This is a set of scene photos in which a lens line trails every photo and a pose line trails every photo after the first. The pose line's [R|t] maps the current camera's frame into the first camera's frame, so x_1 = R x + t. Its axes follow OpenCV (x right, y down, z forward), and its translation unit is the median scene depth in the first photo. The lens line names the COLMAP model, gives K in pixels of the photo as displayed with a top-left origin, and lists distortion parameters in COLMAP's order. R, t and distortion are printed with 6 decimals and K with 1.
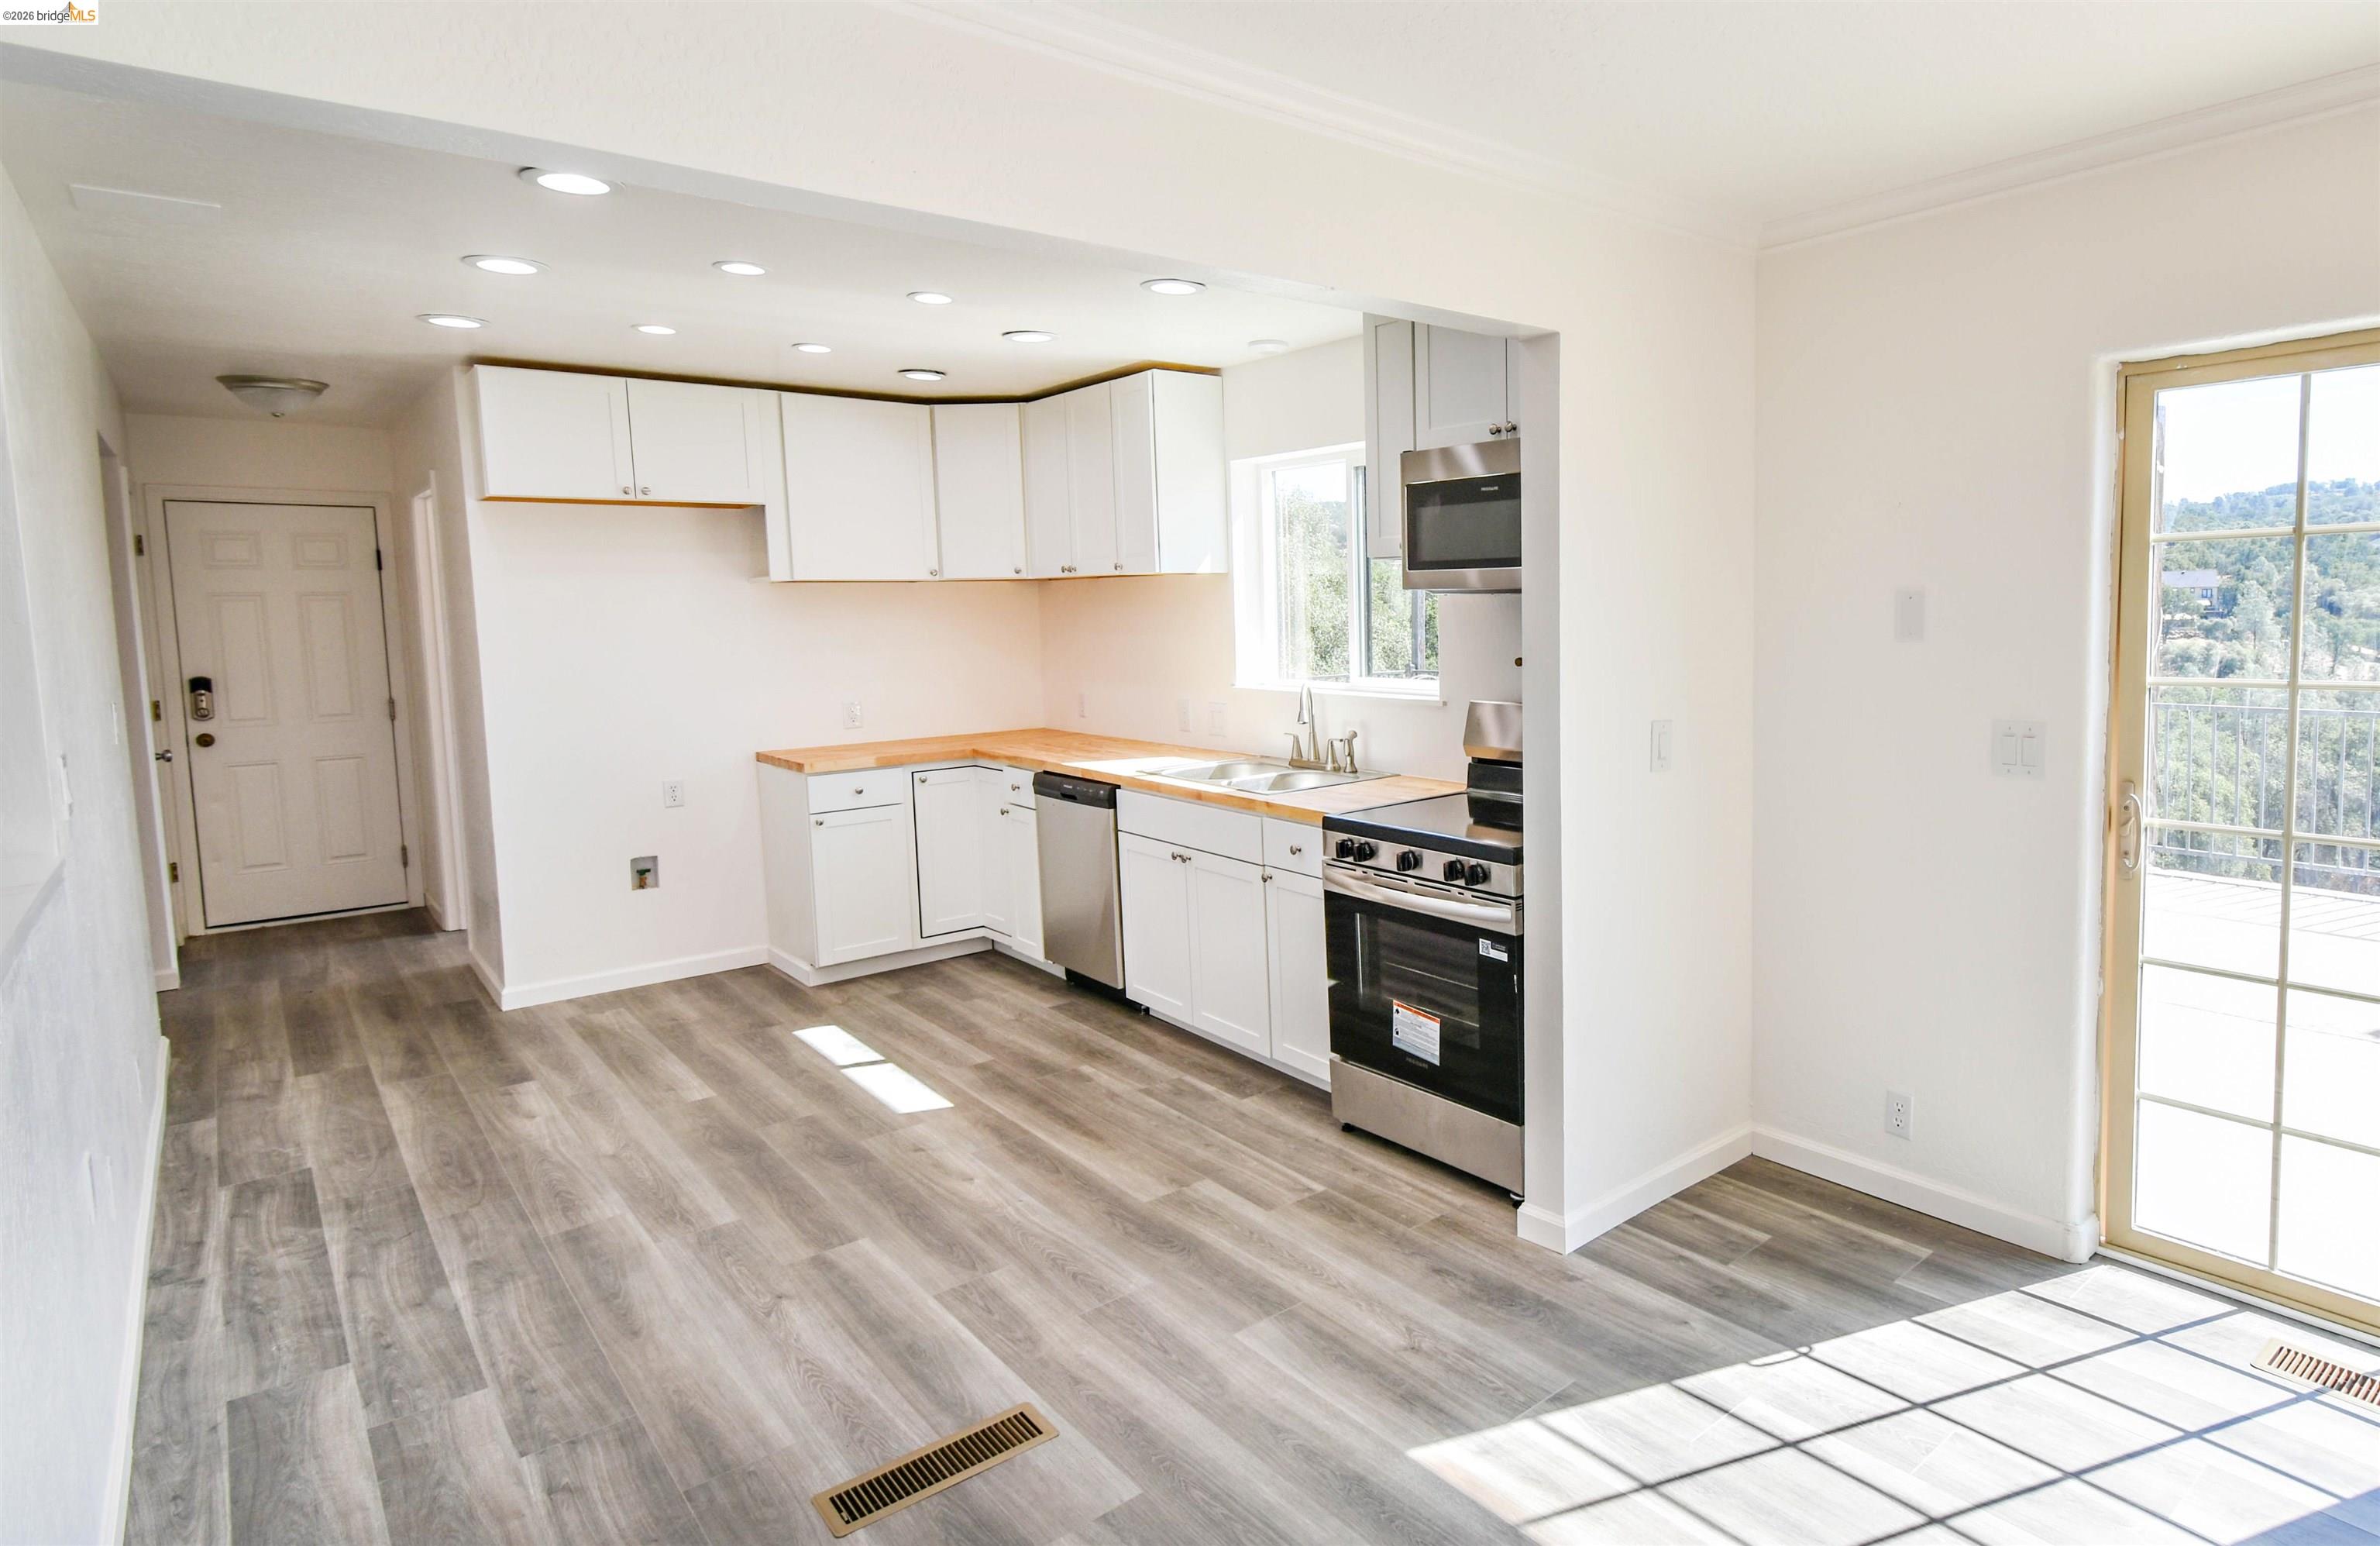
lens RADIAL K [[1261.6, 0, 1188.5], [0, 1261.6, 773.8], [0, 0, 1]] dist [0.002705, 0.000295]
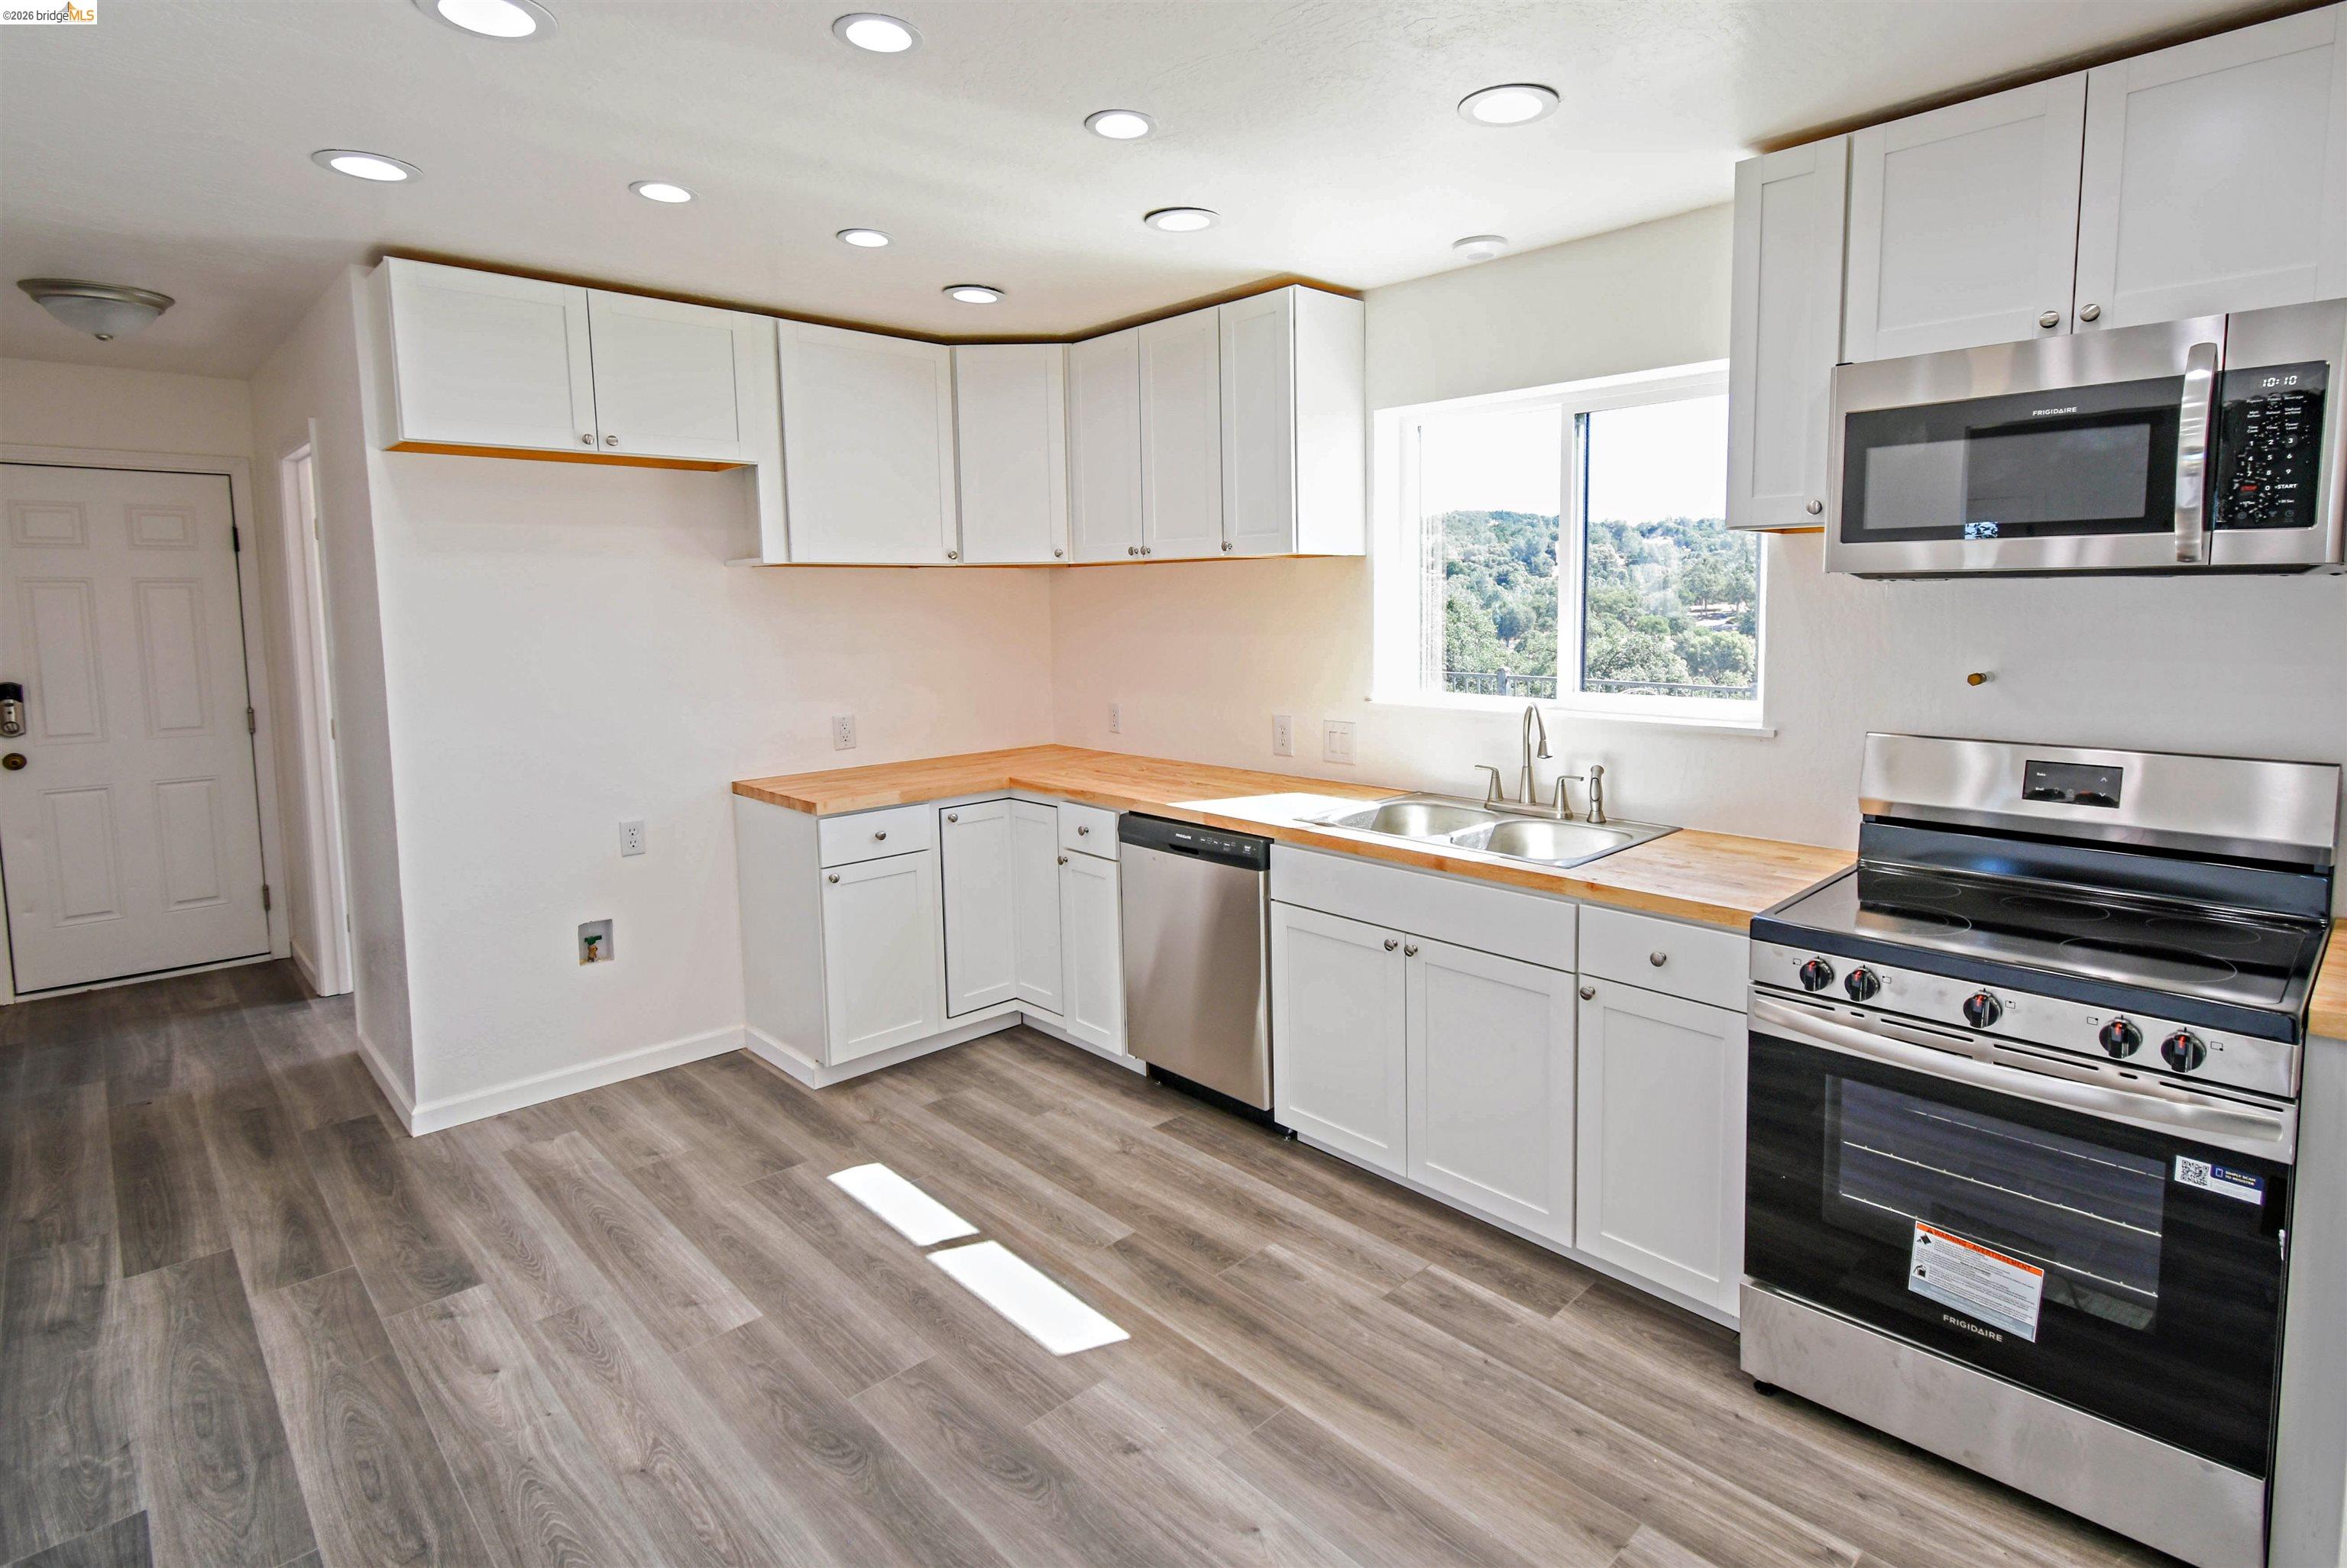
lens RADIAL K [[1357.3, 0, 1177.2], [0, 1357.3, 773.3], [0, 0, 1]] dist [0.005037, -0.002819]
pose [[0.999229, -0.002062, 0.039211, -0.138104], [0.002257, 0.999985, -0.004906, -0.024784], [-0.039201, 0.004991, 0.999219, 0.200563]]
